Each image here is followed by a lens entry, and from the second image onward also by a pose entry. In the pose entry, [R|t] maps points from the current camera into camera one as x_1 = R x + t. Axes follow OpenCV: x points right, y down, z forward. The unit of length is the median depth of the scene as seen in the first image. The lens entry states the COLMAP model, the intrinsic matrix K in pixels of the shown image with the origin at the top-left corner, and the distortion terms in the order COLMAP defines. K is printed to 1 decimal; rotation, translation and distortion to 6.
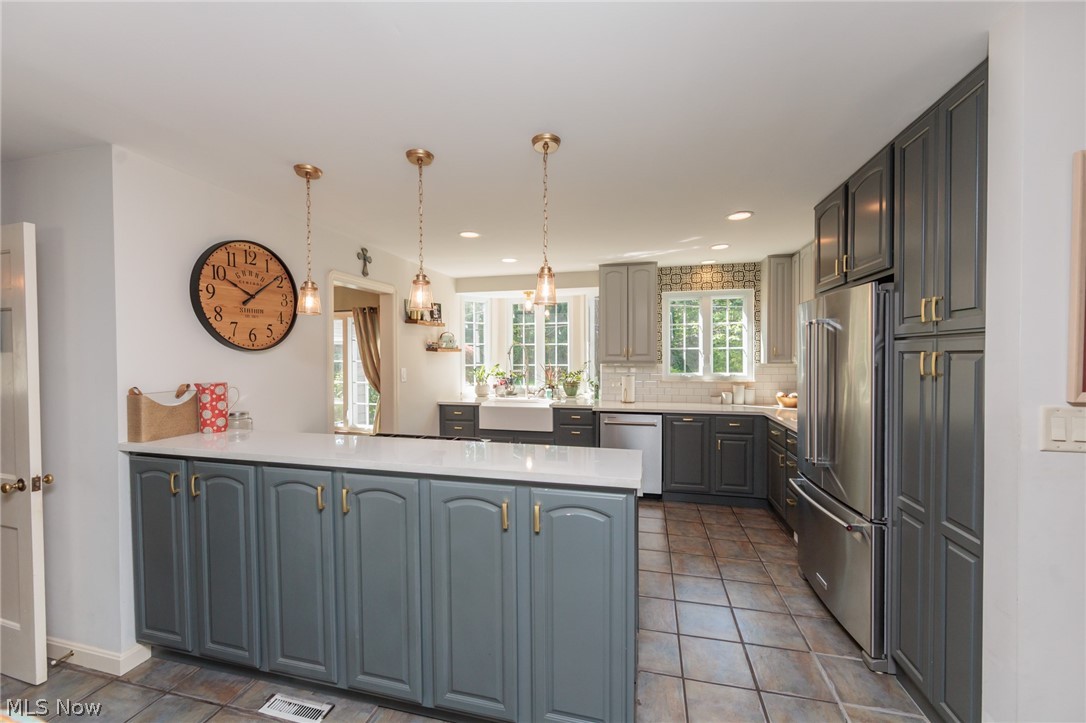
lens RADIAL K [[428.6, 0, 535.6], [0, 428.6, 362.9], [0, 0, 1]] dist [-0.006063, 0.000829]
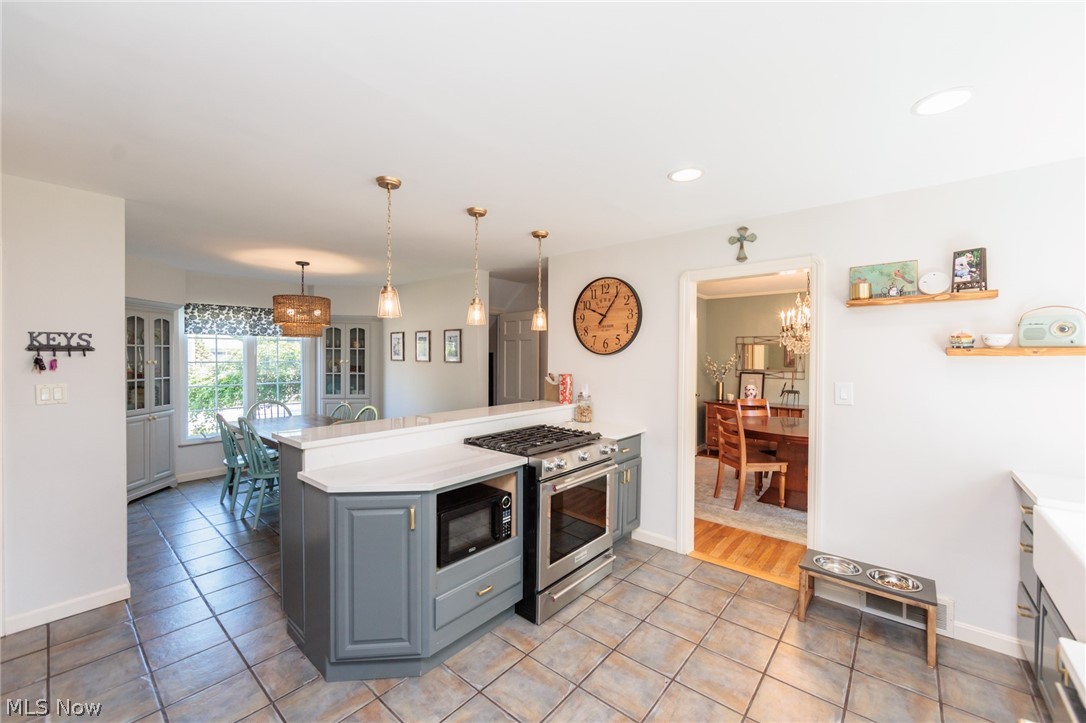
lens RADIAL K [[428.6, 0, 548.4], [0, 428.6, 358.2], [0, 0, 1]] dist [-0.006063, 0.000829]
pose [[-0.427002, 0.011288, -0.904180, 0.685849], [-0.018292, 0.999610, 0.021119, -0.043709], [0.904066, 0.025557, -0.426629, 1.429068]]
